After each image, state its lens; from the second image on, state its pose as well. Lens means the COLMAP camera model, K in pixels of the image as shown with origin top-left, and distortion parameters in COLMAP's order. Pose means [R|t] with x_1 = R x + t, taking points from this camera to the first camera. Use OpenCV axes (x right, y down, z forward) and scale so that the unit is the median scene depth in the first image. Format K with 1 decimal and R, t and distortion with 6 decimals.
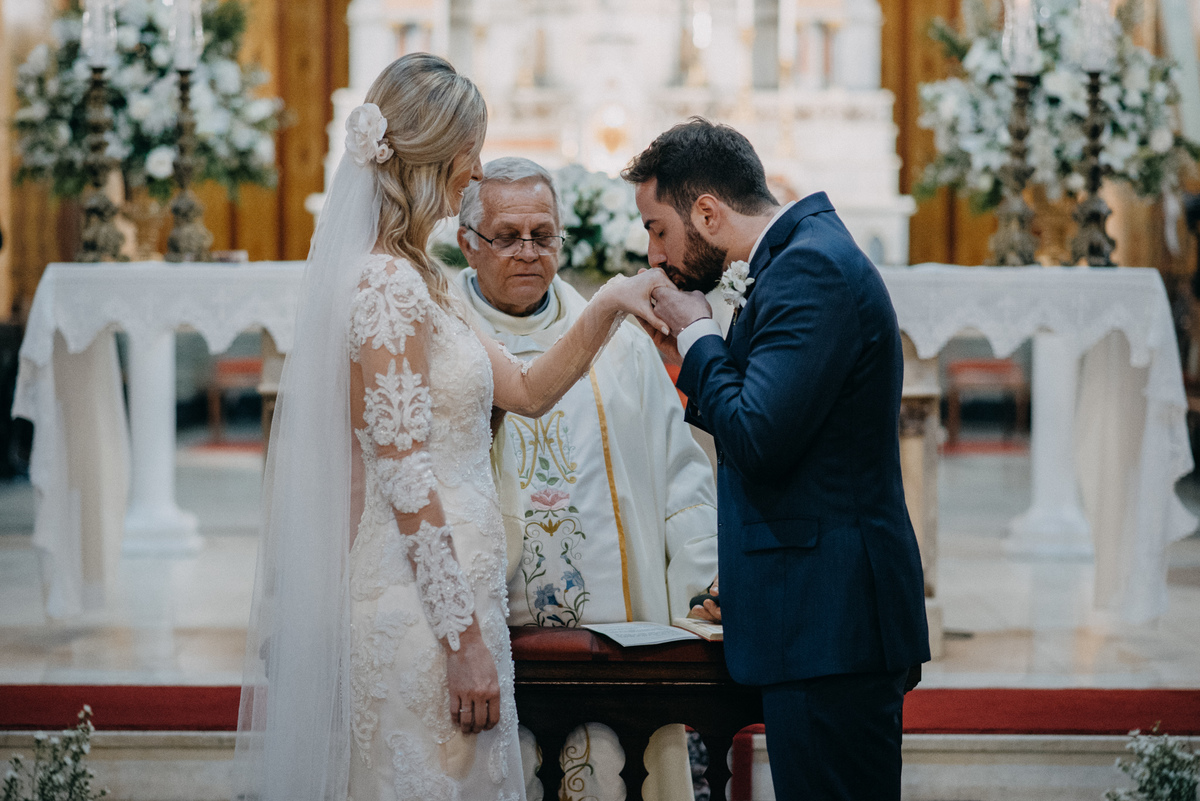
lens RADIAL K [[2995.2, 0, 600.0], [0, 2995.2, 400.5], [0, 0, 1]] dist [0.071363, 0.333898]
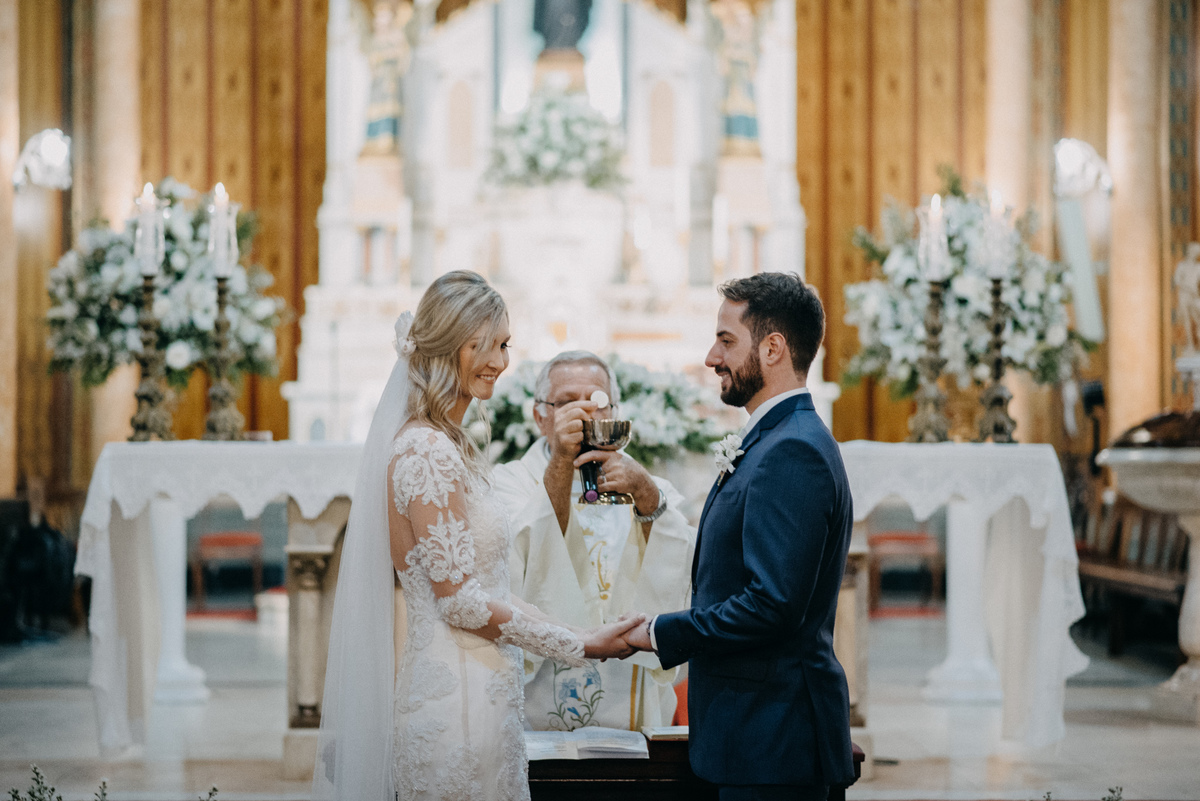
lens RADIAL K [[2903.5, 0, 600.0], [0, 2903.5, 400.5], [0, 0, 1]] dist [0.111199, -0.180849]
pose [[0.999676, -0.001437, 0.025411, -0.018155], [0.003024, 0.998040, -0.062505, 0.008405], [-0.025272, 0.062561, 0.997721, -0.119503]]
